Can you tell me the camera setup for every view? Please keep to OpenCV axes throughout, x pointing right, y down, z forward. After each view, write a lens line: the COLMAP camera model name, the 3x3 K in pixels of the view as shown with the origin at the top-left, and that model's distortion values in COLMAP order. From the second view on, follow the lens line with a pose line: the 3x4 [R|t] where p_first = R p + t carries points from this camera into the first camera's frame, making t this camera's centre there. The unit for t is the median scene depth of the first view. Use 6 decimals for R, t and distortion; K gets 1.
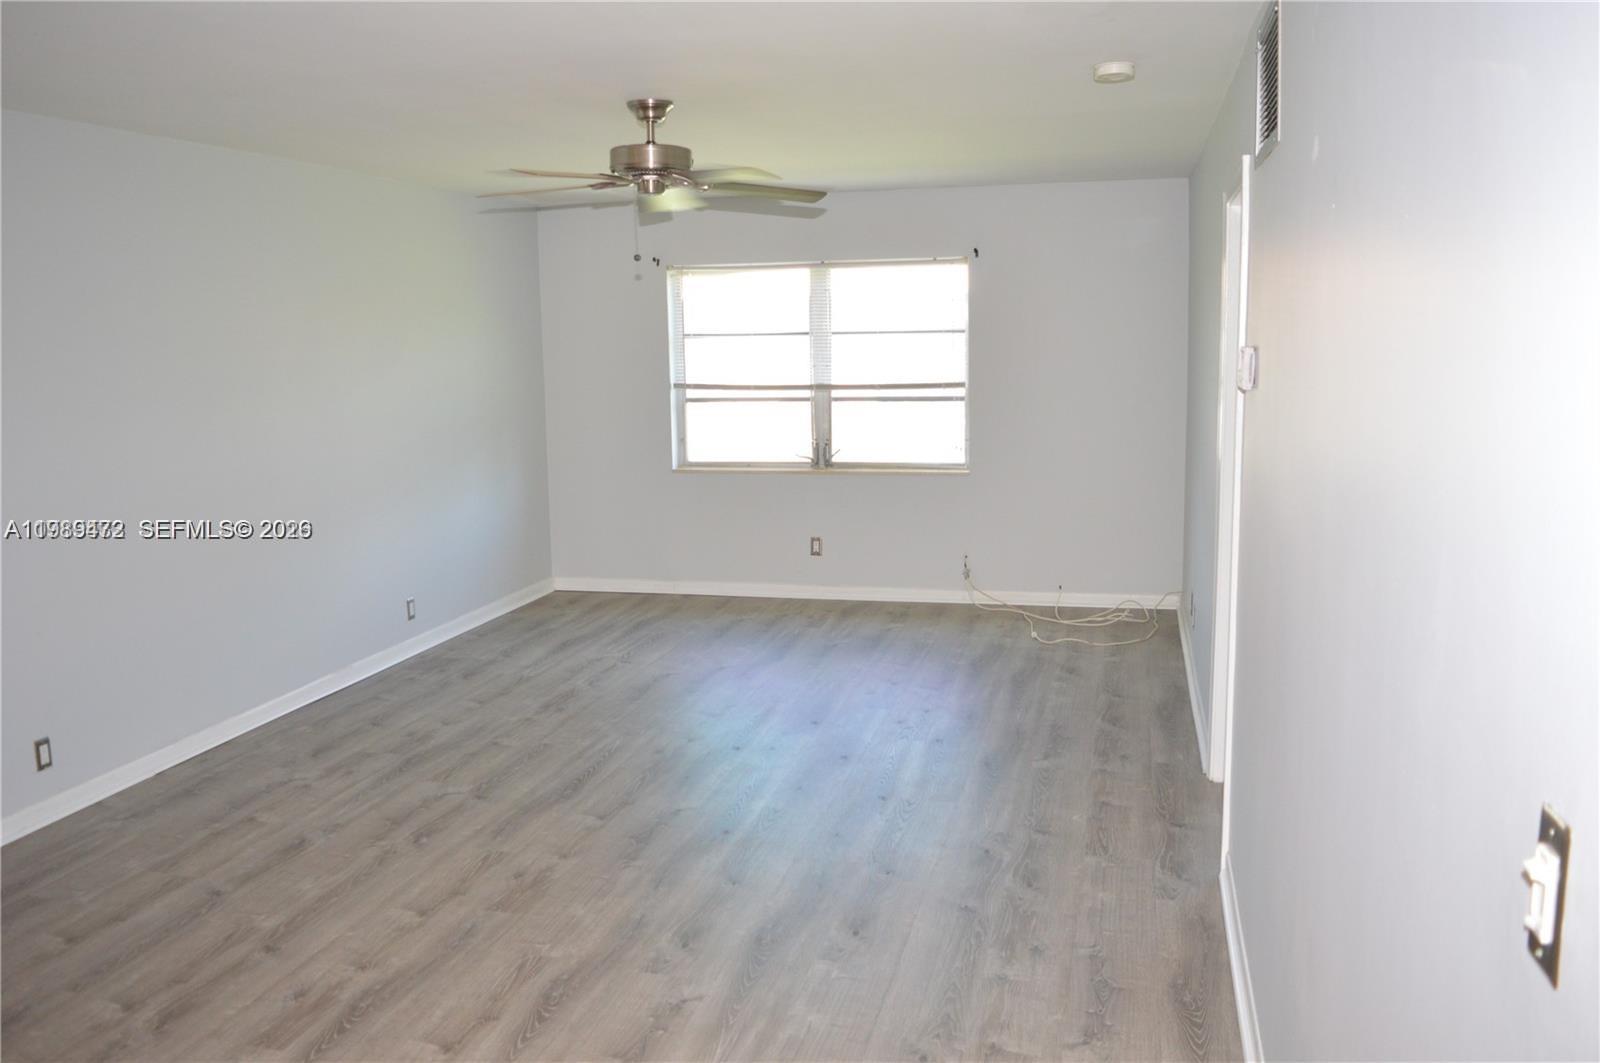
lens RADIAL K [[1296.7, 0, 800.0], [0, 1296.7, 531.5], [0, 0, 1]] dist [-0.078592, 0.005624]
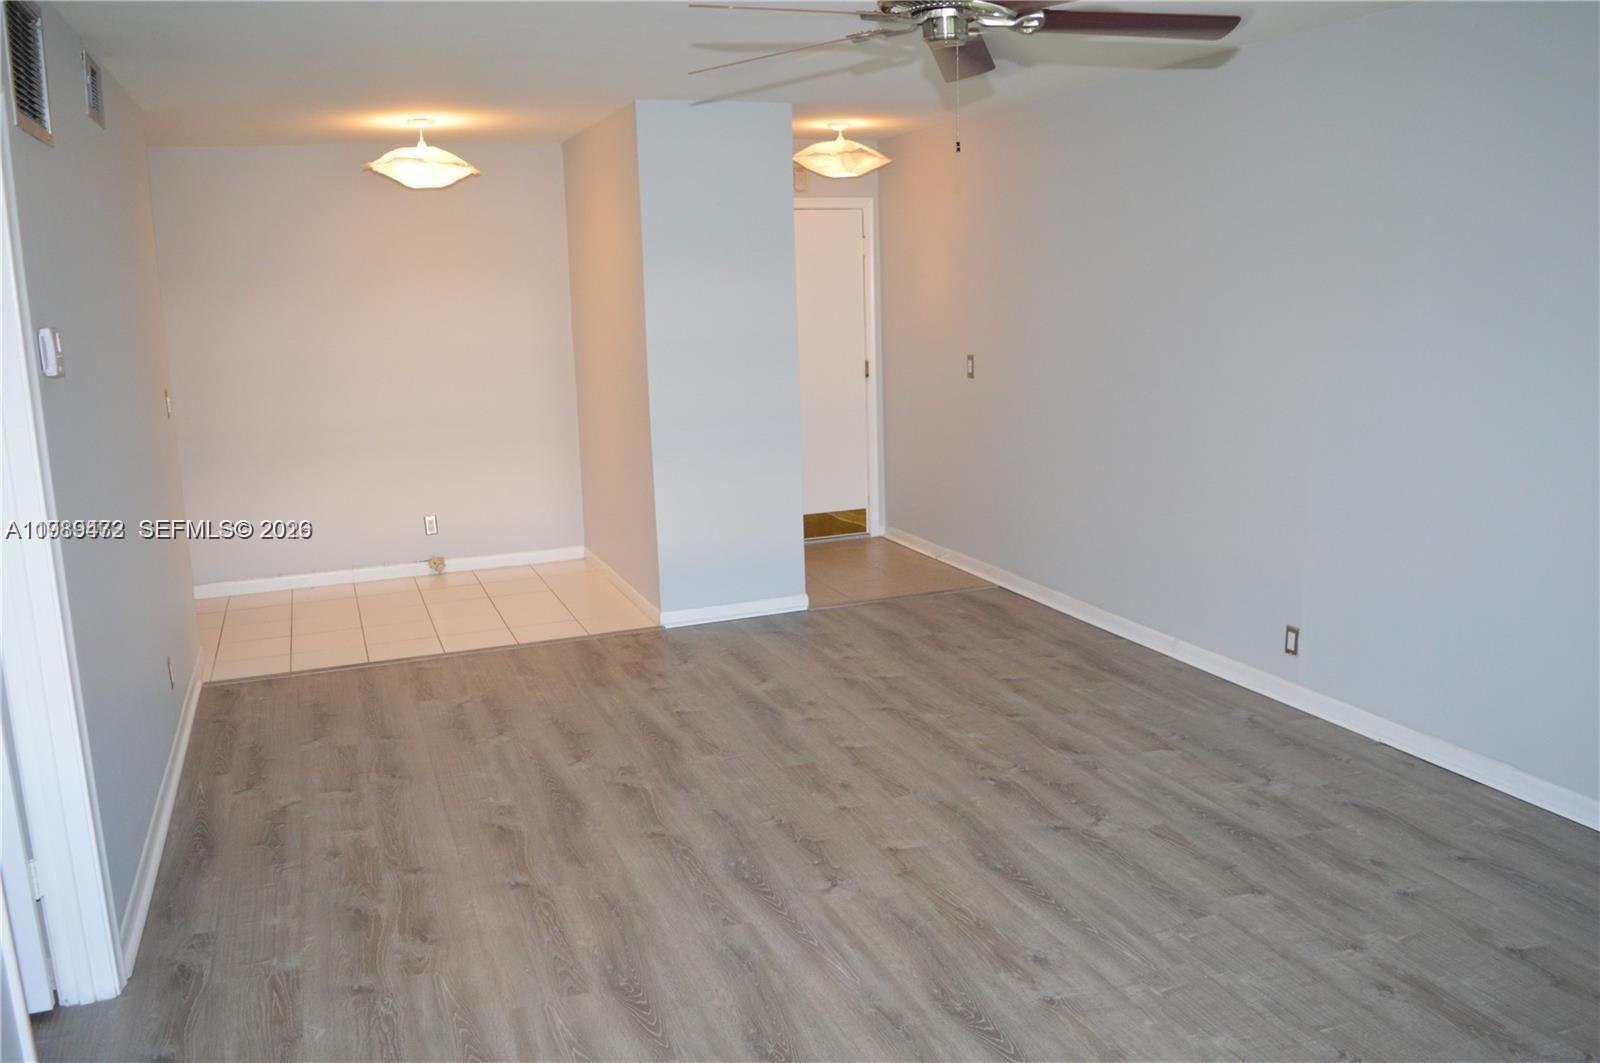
lens RADIAL K [[1296.7, 0, 800.0], [0, 1296.7, 531.5], [0, 0, 1]] dist [-0.078592, 0.005624]
pose [[-0.815810, 0.152536, -0.557841, 0.371115], [-0.040694, 0.947057, 0.318477, -0.266870], [0.576886, 0.282518, -0.766411, 1.727535]]
